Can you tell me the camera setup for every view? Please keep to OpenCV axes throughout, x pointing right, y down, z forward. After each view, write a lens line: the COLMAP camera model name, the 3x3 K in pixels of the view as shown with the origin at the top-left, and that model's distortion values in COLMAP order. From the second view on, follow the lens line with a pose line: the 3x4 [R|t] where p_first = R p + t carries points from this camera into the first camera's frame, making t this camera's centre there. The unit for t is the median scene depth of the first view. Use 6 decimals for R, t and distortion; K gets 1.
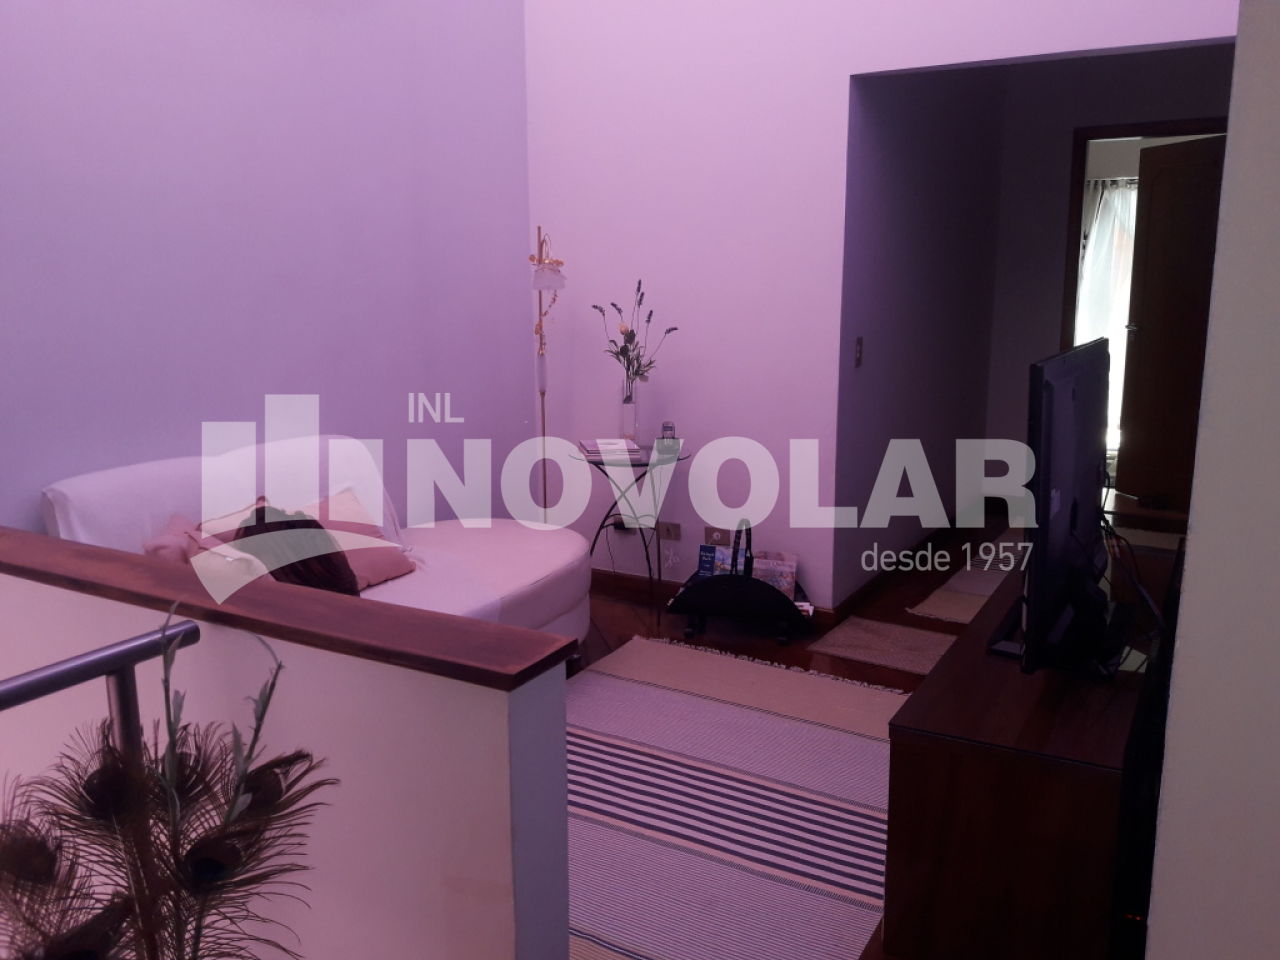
lens RADIAL K [[1058.7, 0, 640.0], [0, 1058.7, 480.0], [0, 0, 1]] dist [-0.005180, -0.006555]
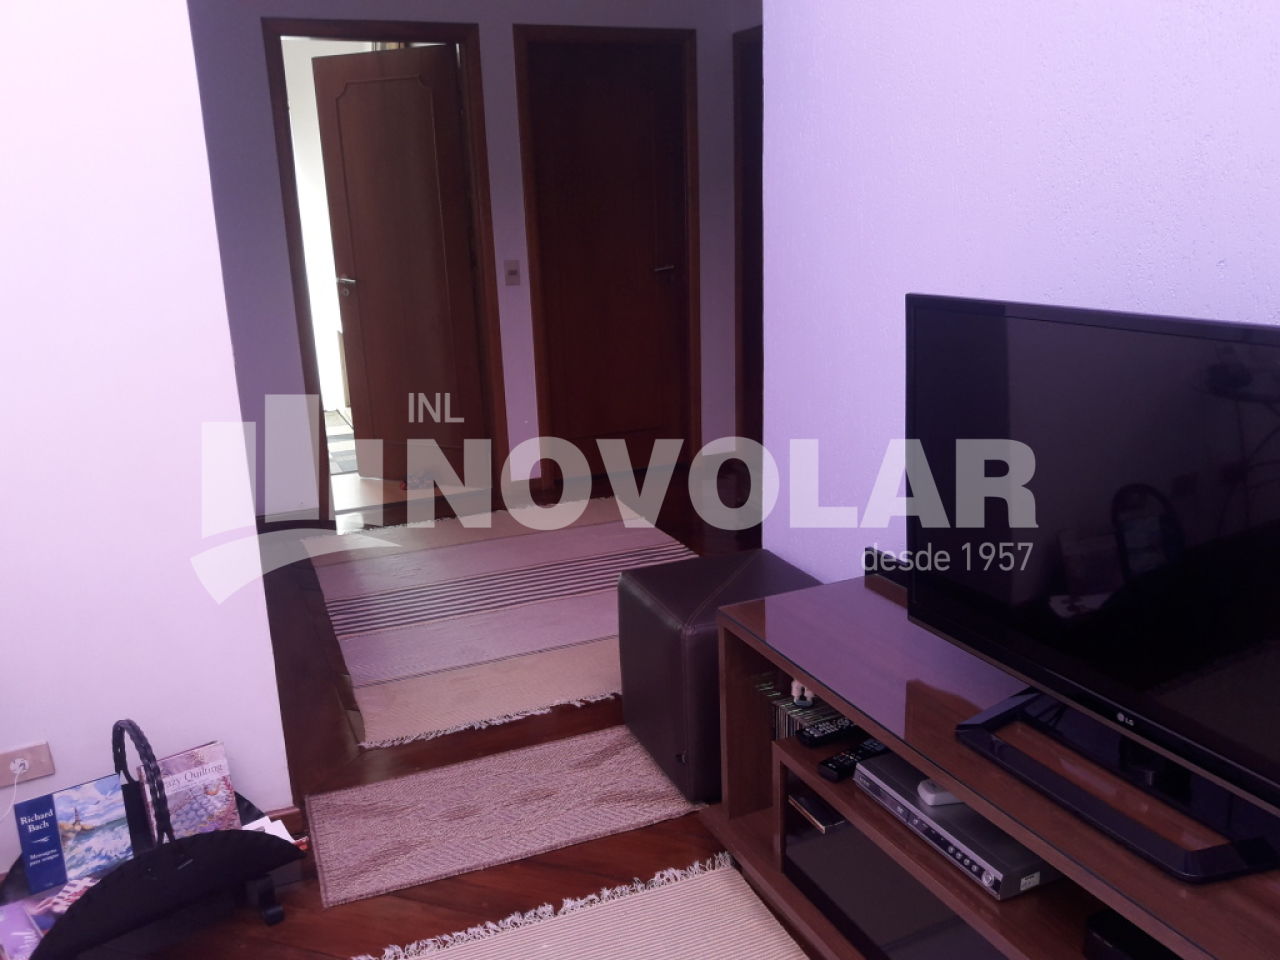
lens RADIAL K [[1058.7, 0, 640.0], [0, 1058.7, 480.0], [0, 0, 1]] dist [-0.005180, -0.006555]
pose [[0.573861, -0.221139, 0.788531, -0.121470], [0.187152, 0.972786, 0.136611, -0.091445], [-0.797281, 0.069179, 0.599630, 0.504452]]
